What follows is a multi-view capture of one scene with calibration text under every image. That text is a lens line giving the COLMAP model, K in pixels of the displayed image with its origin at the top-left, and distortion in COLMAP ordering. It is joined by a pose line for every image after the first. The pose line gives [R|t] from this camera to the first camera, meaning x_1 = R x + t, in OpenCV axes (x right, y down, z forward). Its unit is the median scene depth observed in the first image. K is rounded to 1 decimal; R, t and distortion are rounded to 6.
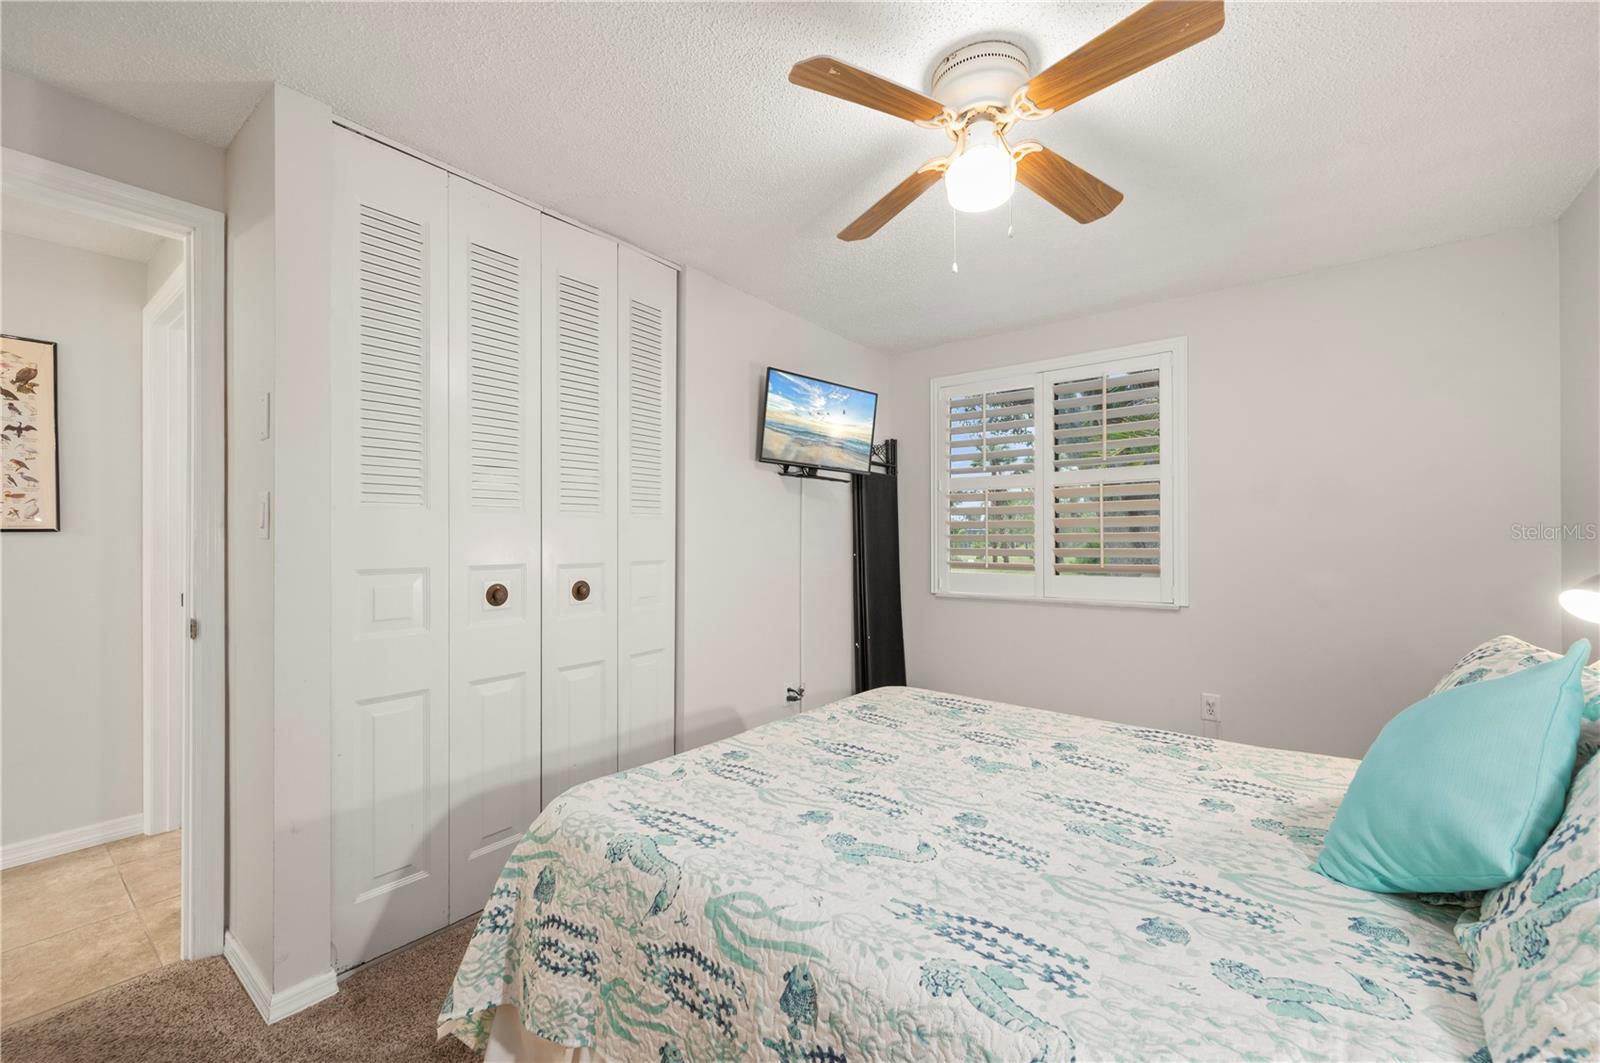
lens RADIAL K [[633.7, 0, 808.0], [0, 633.7, 531.4], [0, 0, 1]] dist [-0.000743, 0.000101]
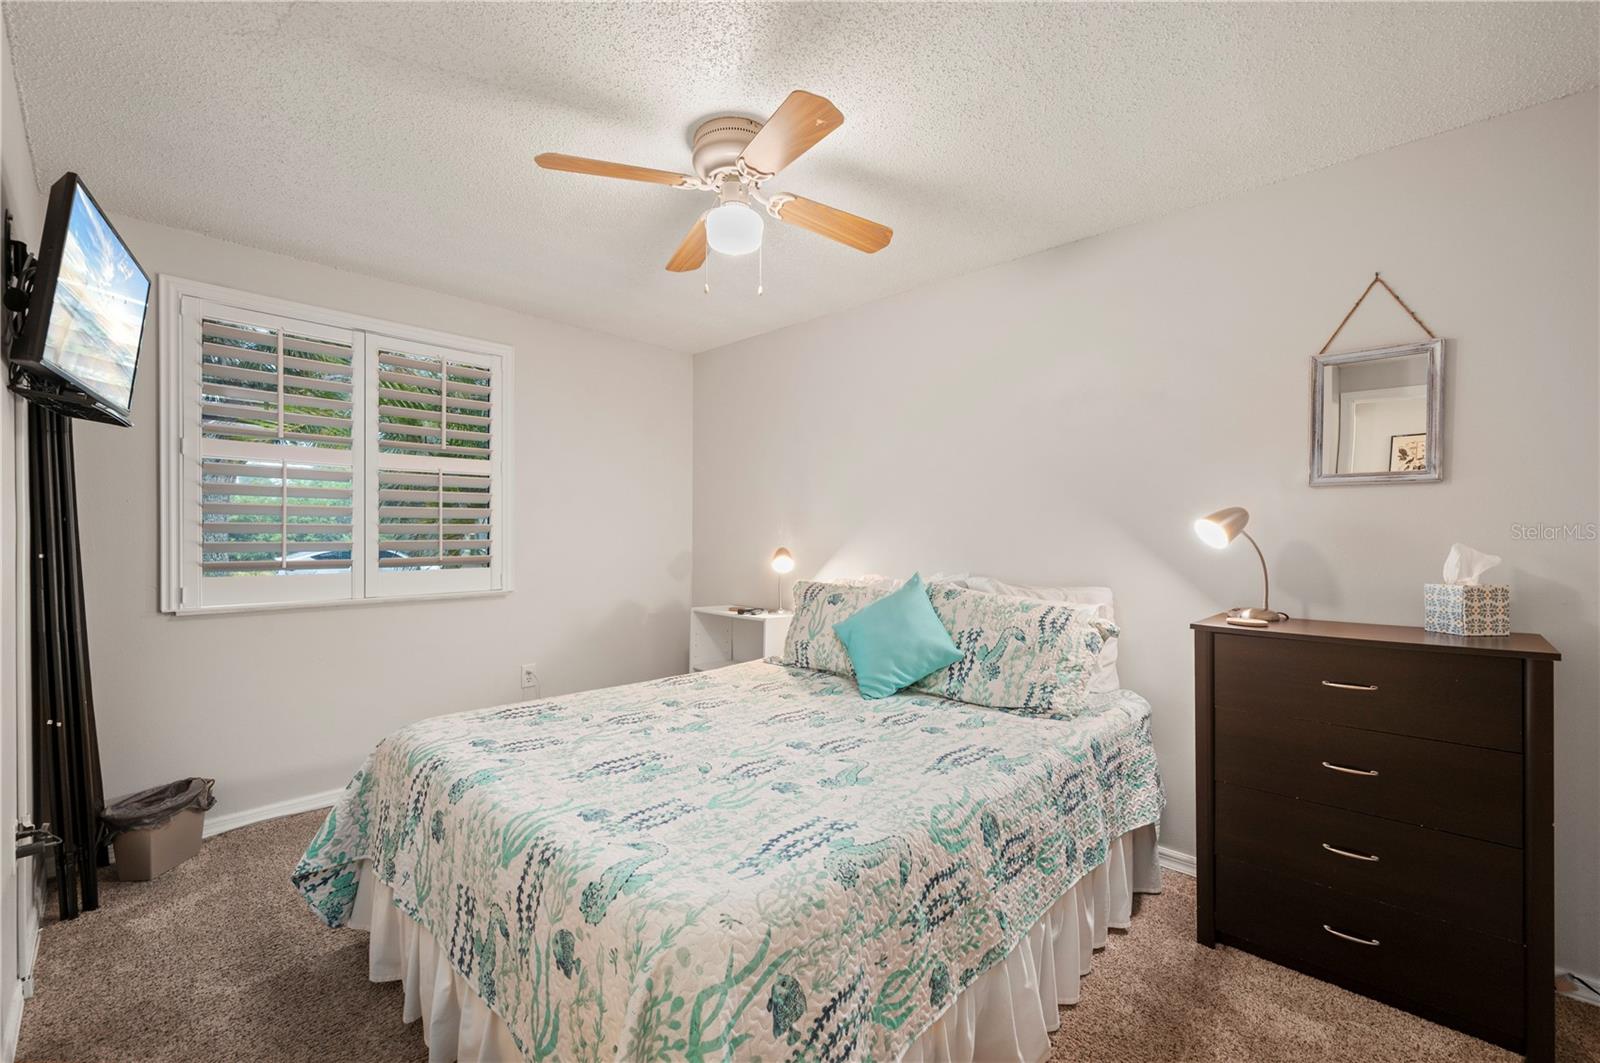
lens RADIAL K [[633.7, 0, 805.1], [0, 633.7, 539.4], [0, 0, 1]] dist [-0.000743, 0.000101]
pose [[0.134359, -0.009280, 0.990889, -0.772047], [-0.016952, 0.999788, 0.011661, 0.009760], [-0.990788, -0.018365, 0.134173, 0.608232]]
